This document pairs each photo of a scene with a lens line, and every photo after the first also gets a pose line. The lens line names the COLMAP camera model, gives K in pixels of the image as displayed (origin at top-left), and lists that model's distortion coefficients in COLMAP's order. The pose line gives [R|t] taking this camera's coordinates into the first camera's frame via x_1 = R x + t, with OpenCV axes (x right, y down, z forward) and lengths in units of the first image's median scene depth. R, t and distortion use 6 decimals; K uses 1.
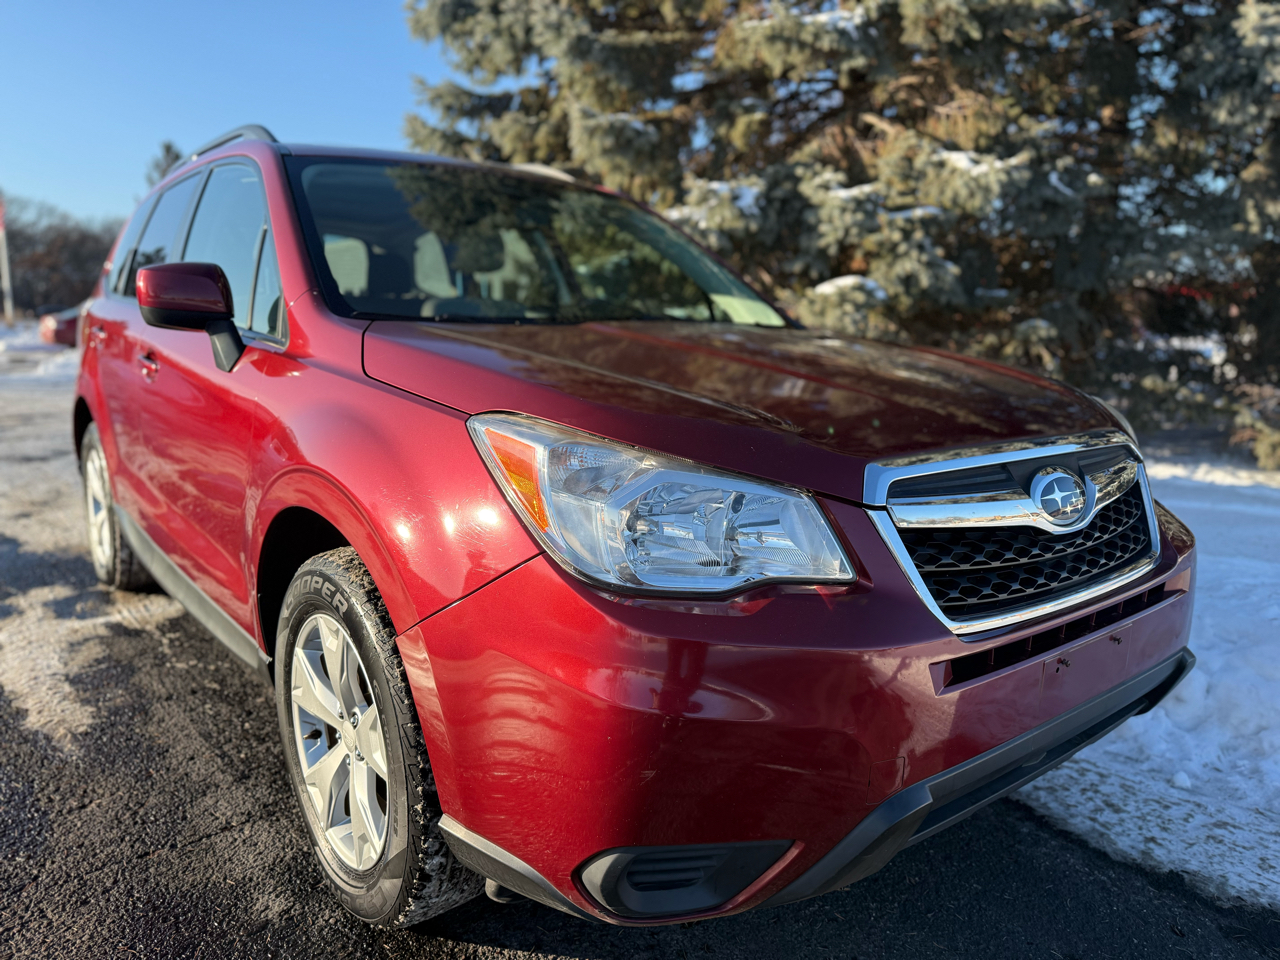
lens RADIAL K [[896.7, 0, 646.7], [0, 896.7, 477.0], [0, 0, 1]] dist [0.007303, -0.010857]
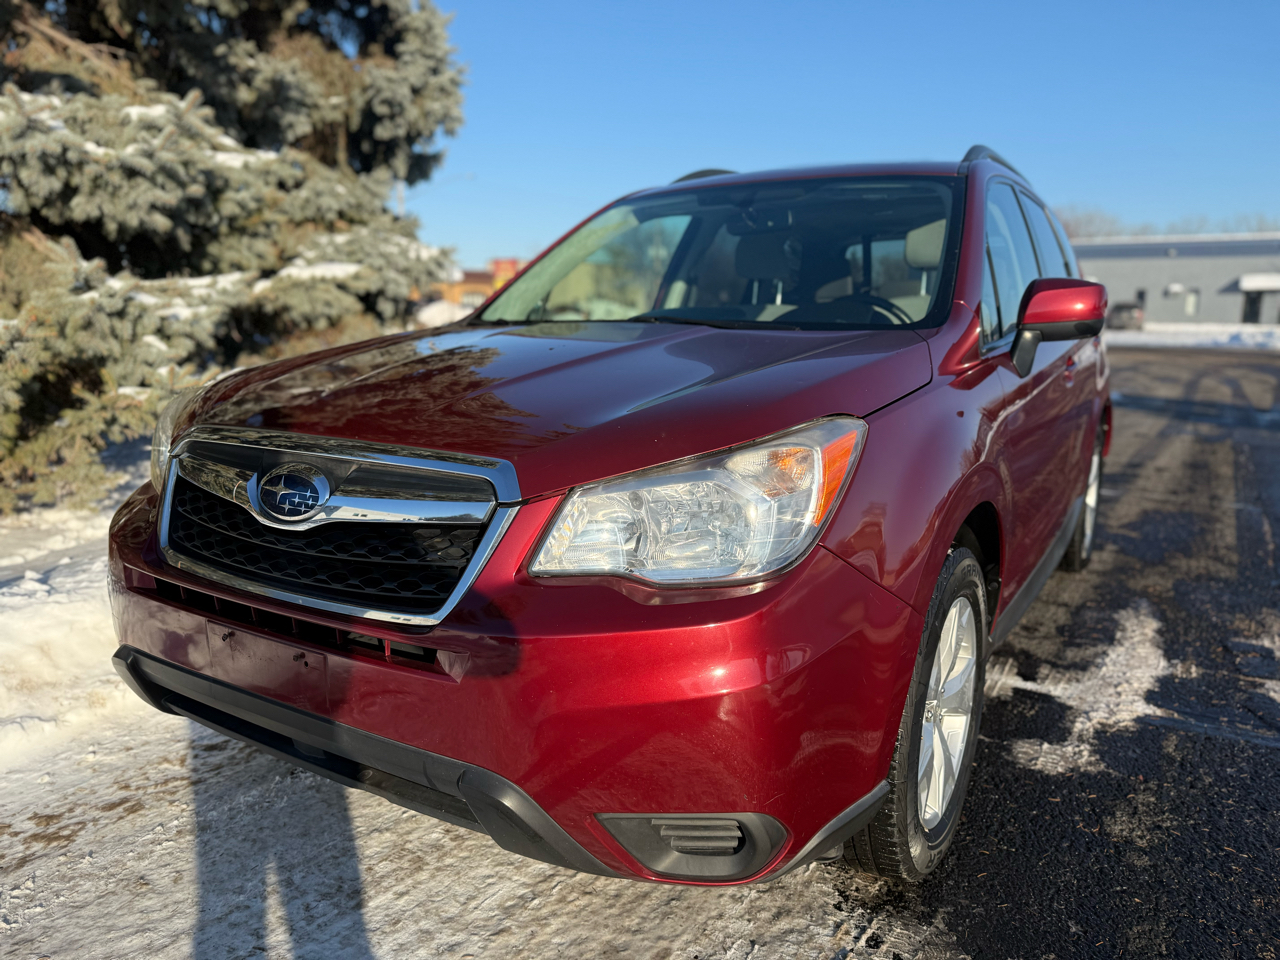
lens RADIAL K [[895.5, 0, 640.5], [0, 895.5, 488.1], [0, 0, 1]] dist [0.007045, -0.009978]
pose [[-0.306159, -0.195354, 0.931721, -0.937326], [0.143918, 0.957972, 0.248149, -0.213022], [-0.941039, 0.210064, -0.265177, 1.150133]]
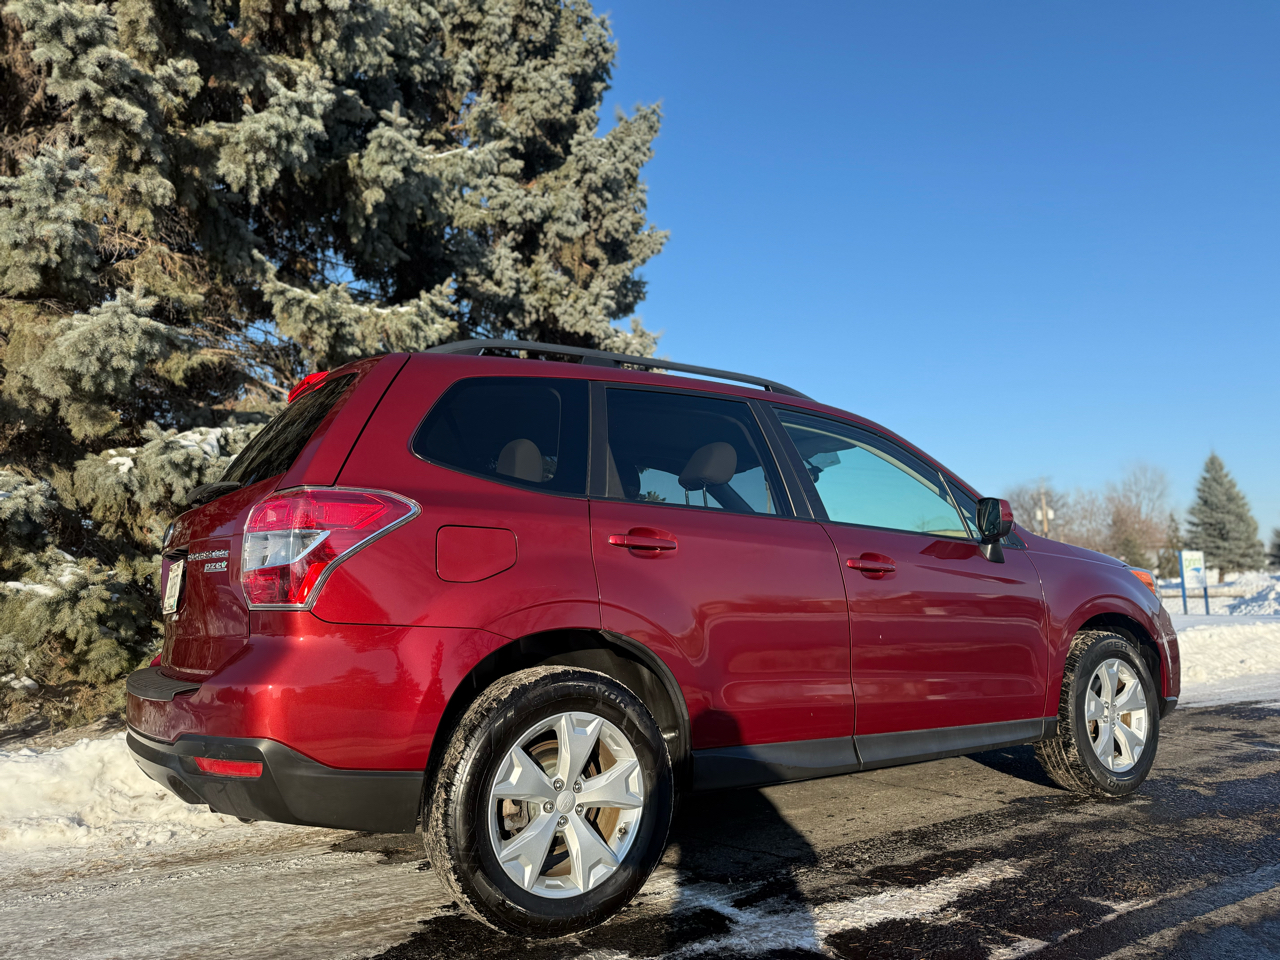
lens RADIAL K [[878.6, 0, 645.8], [0, 878.6, 492.9], [0, 0, 1]] dist [0.102692, -0.148764]
pose [[0.113119, 0.101235, 0.988411, -1.054771], [0.194046, 0.973389, -0.121904, -0.081451], [-0.974449, 0.205587, 0.090464, 0.694417]]
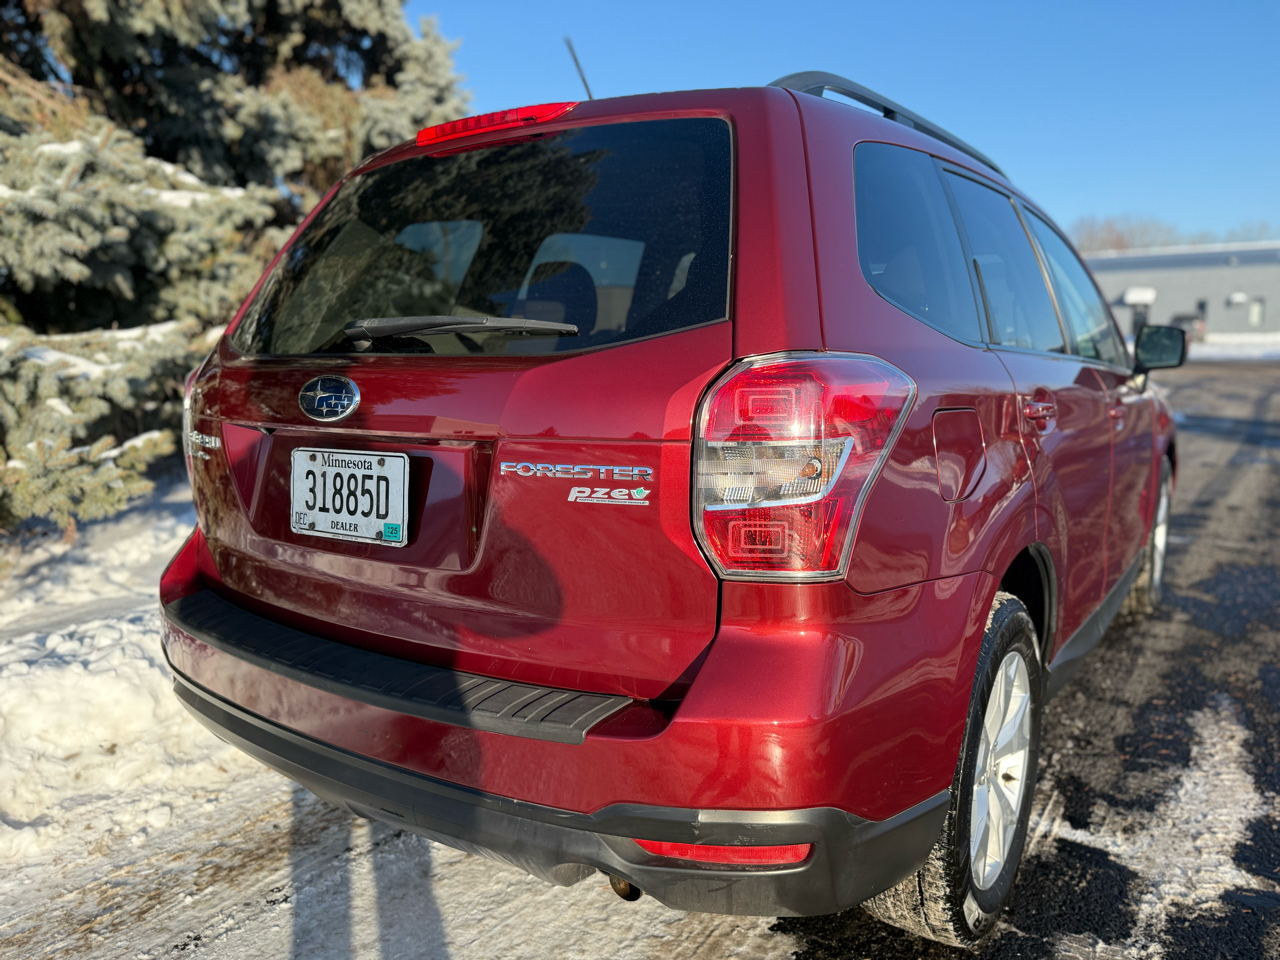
lens RADIAL K [[898.8, 0, 642.2], [0, 898.8, 481.7], [0, 0, 1]] dist [-0.000018, -0.003362]
pose [[-0.259024, -0.160608, 0.952424, -0.833692], [0.170704, 0.962943, 0.208807, -0.213379], [-0.950667, 0.216668, -0.222009, 1.047493]]
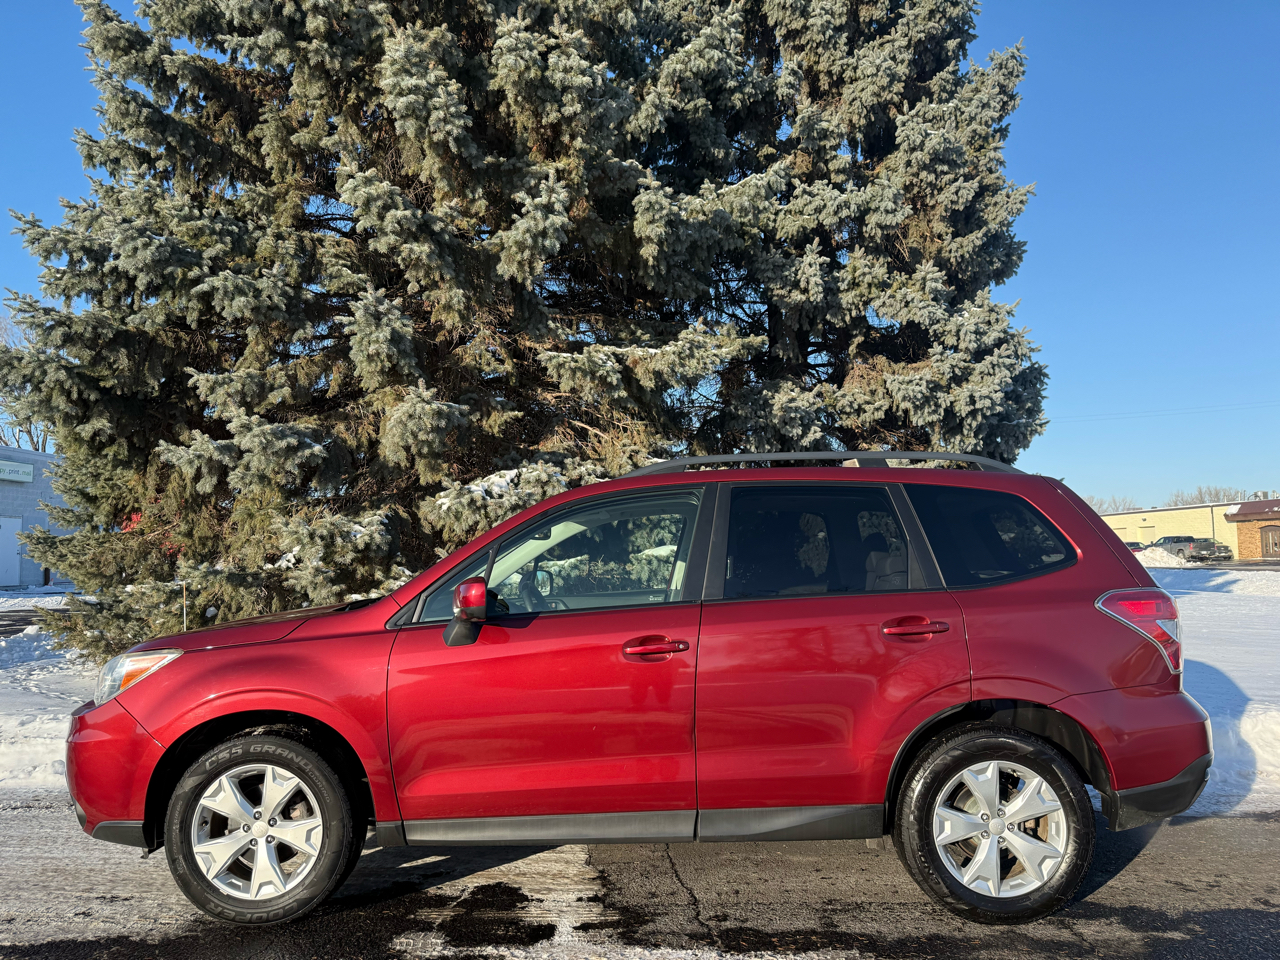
lens RADIAL K [[878.6, 0, 645.8], [0, 878.6, 492.9], [0, 0, 1]] dist [0.102692, -0.148764]
pose [[0.644773, 0.039435, 0.763356, -0.968673], [0.140759, 0.975464, -0.169286, -0.089834], [-0.751302, 0.216600, 0.623402, 0.183985]]
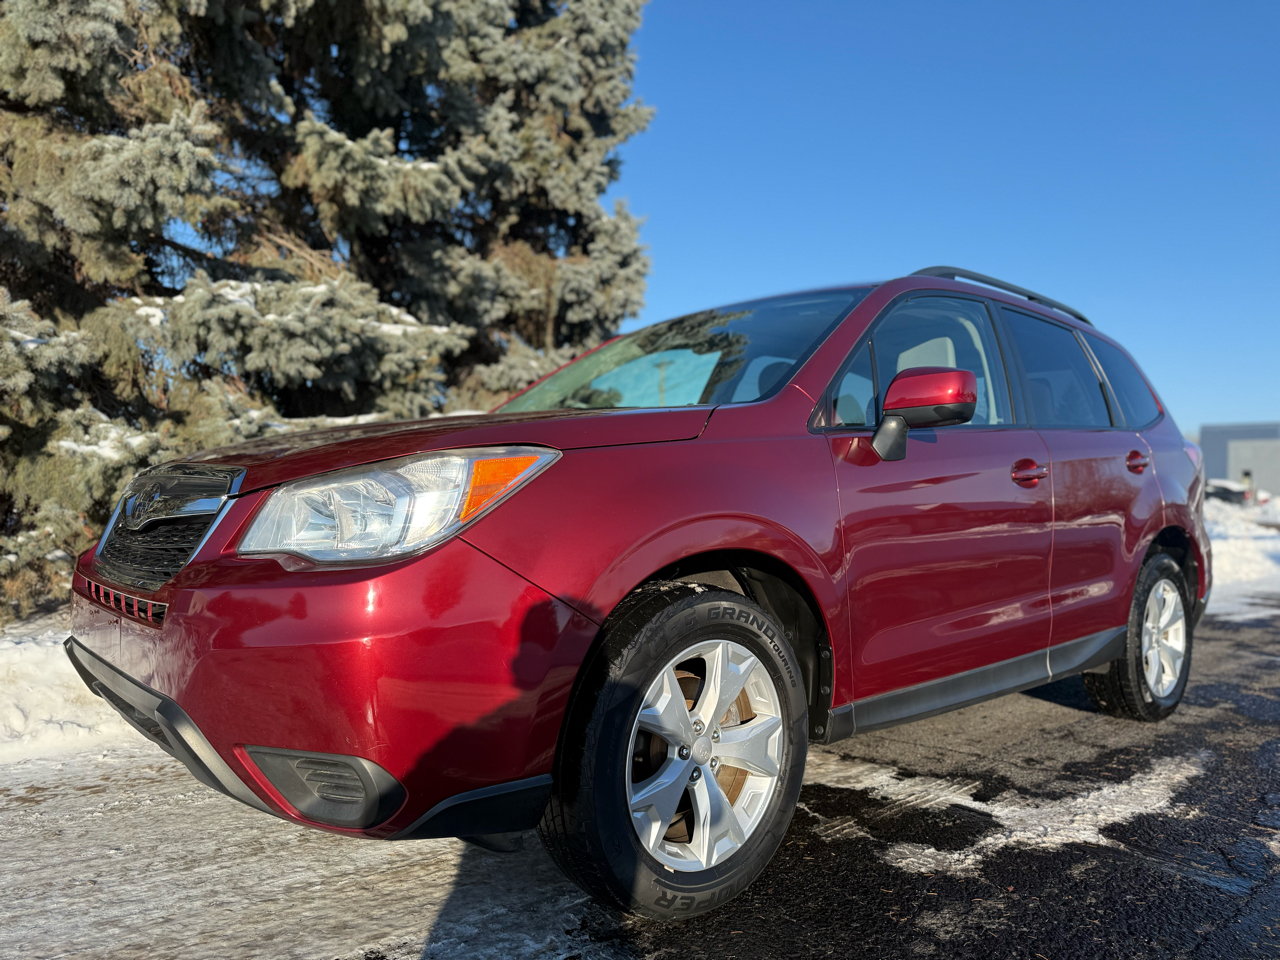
lens RADIAL K [[887.1, 0, 640.4], [0, 887.1, 489.5], [0, 0, 1]] dist [0.050436, -0.063635]
pose [[-0.024083, -0.008458, 0.999674, -1.035505], [0.144802, 0.989390, 0.011860, -0.123730], [-0.989168, 0.145040, -0.022602, 0.950695]]
